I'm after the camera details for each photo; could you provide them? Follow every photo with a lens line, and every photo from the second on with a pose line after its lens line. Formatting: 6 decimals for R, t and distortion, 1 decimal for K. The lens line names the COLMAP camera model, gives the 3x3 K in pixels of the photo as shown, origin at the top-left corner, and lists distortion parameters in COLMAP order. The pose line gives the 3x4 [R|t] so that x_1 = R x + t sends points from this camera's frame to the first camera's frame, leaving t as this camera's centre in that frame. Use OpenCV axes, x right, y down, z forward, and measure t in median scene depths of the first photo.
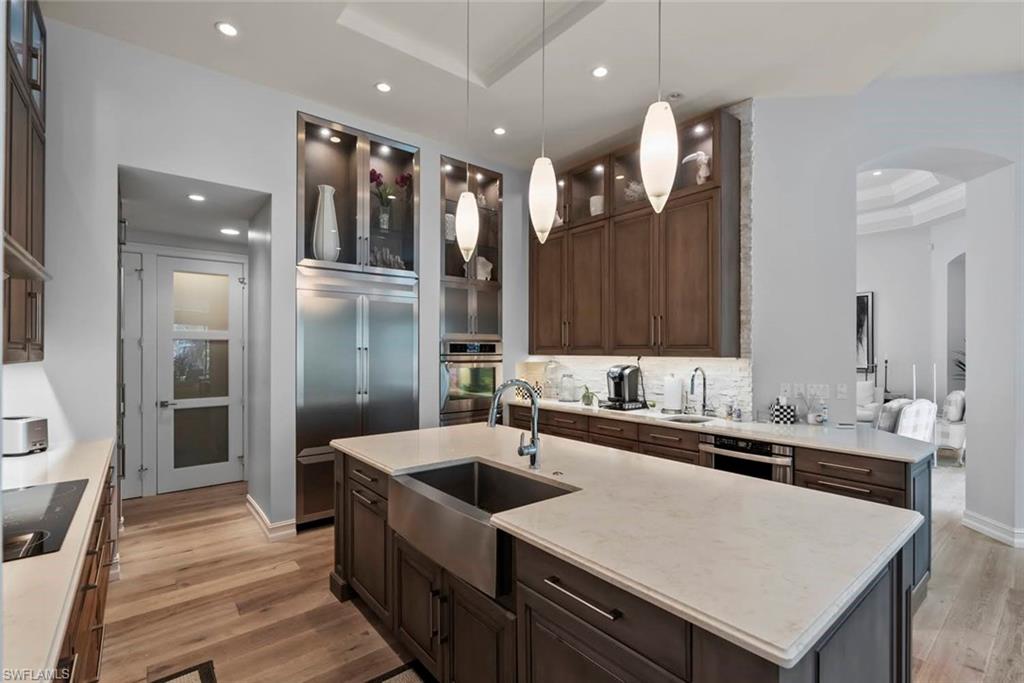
lens RADIAL K [[460.4, 0, 515.8], [0, 460.4, 346.7], [0, 0, 1]] dist [-0.002700, -0.000408]
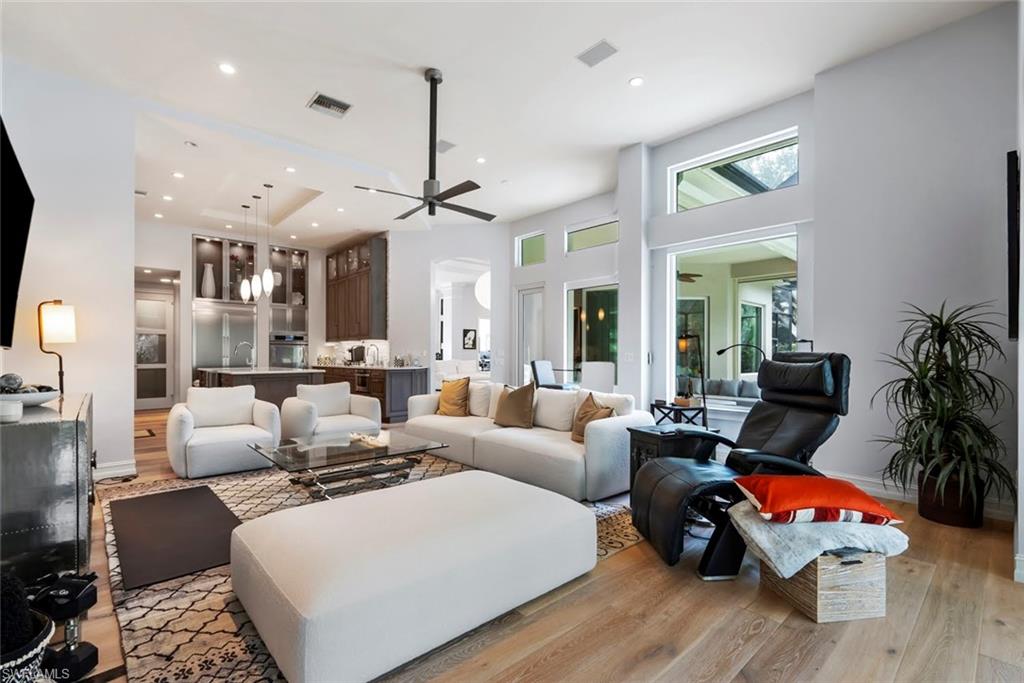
lens RADIAL K [[460.4, 0, 515.8], [0, 460.4, 346.7], [0, 0, 1]] dist [-0.002700, -0.000408]
pose [[0.998422, -0.004857, 0.055952, 0.847742], [0.005196, 0.999969, -0.005907, 0.064006], [-0.055922, 0.006188, 0.998416, -1.165274]]
